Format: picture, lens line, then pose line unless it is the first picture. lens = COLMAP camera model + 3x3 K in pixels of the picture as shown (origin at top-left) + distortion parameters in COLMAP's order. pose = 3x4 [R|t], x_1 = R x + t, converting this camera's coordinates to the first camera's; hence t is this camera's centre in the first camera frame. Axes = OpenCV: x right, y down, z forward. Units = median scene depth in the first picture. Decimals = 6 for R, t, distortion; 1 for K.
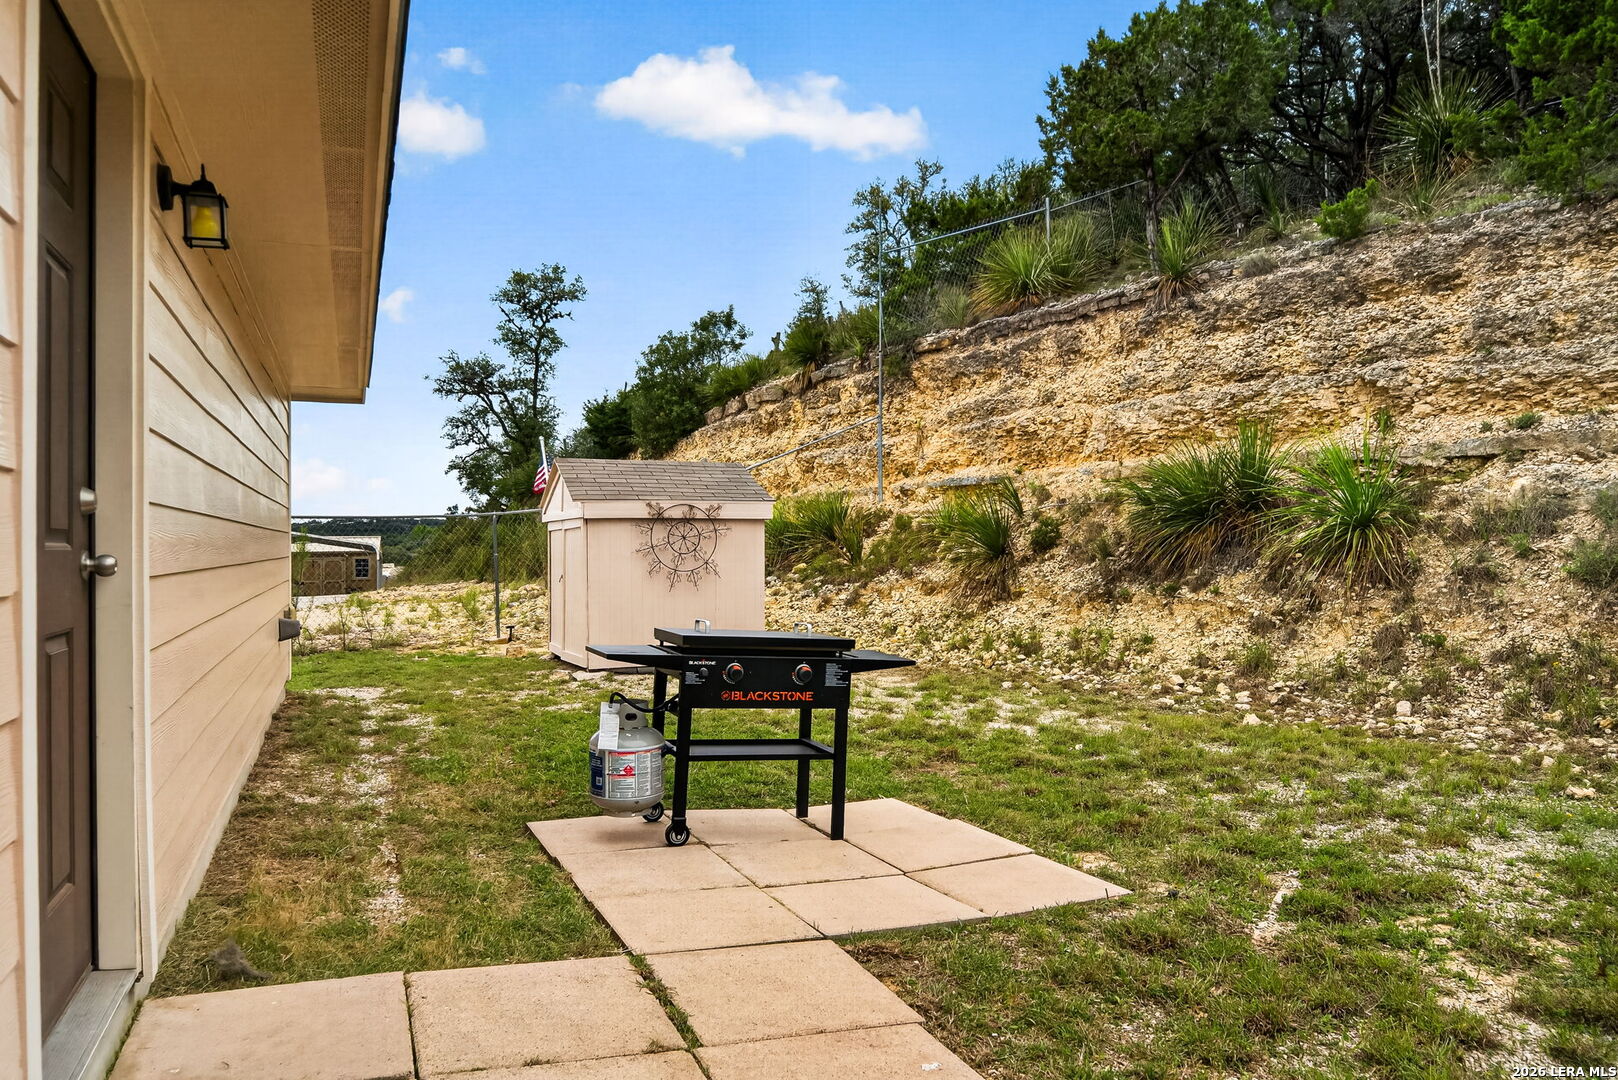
lens RADIAL K [[1132.8, 0, 804.4], [0, 1132.8, 546.8], [0, 0, 1]] dist [-0.040555, 0.003239]
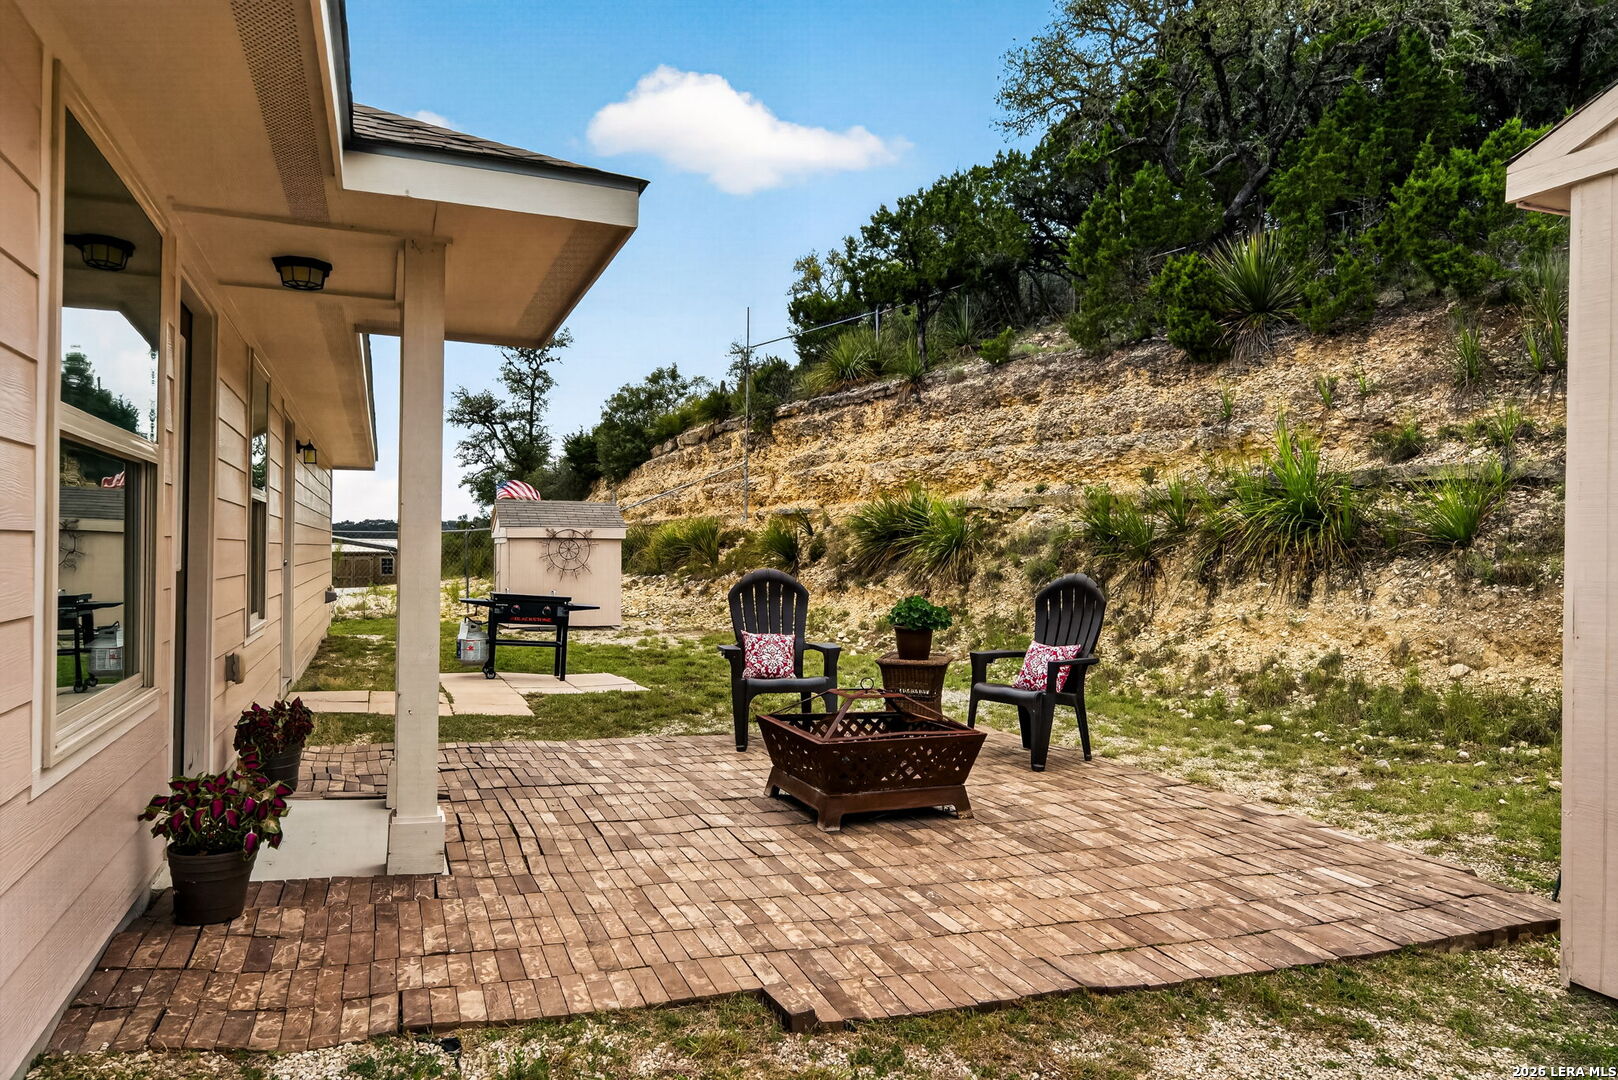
lens RADIAL K [[1089.0, 0, 813.7], [0, 1089.0, 554.8], [0, 0, 1]] dist [0.003602, 0.000061]
pose [[0.999926, 0.010676, -0.005805, 0.189268], [-0.010655, 0.999937, 0.003569, -0.007168], [0.005843, -0.003507, 0.999977, -0.431652]]
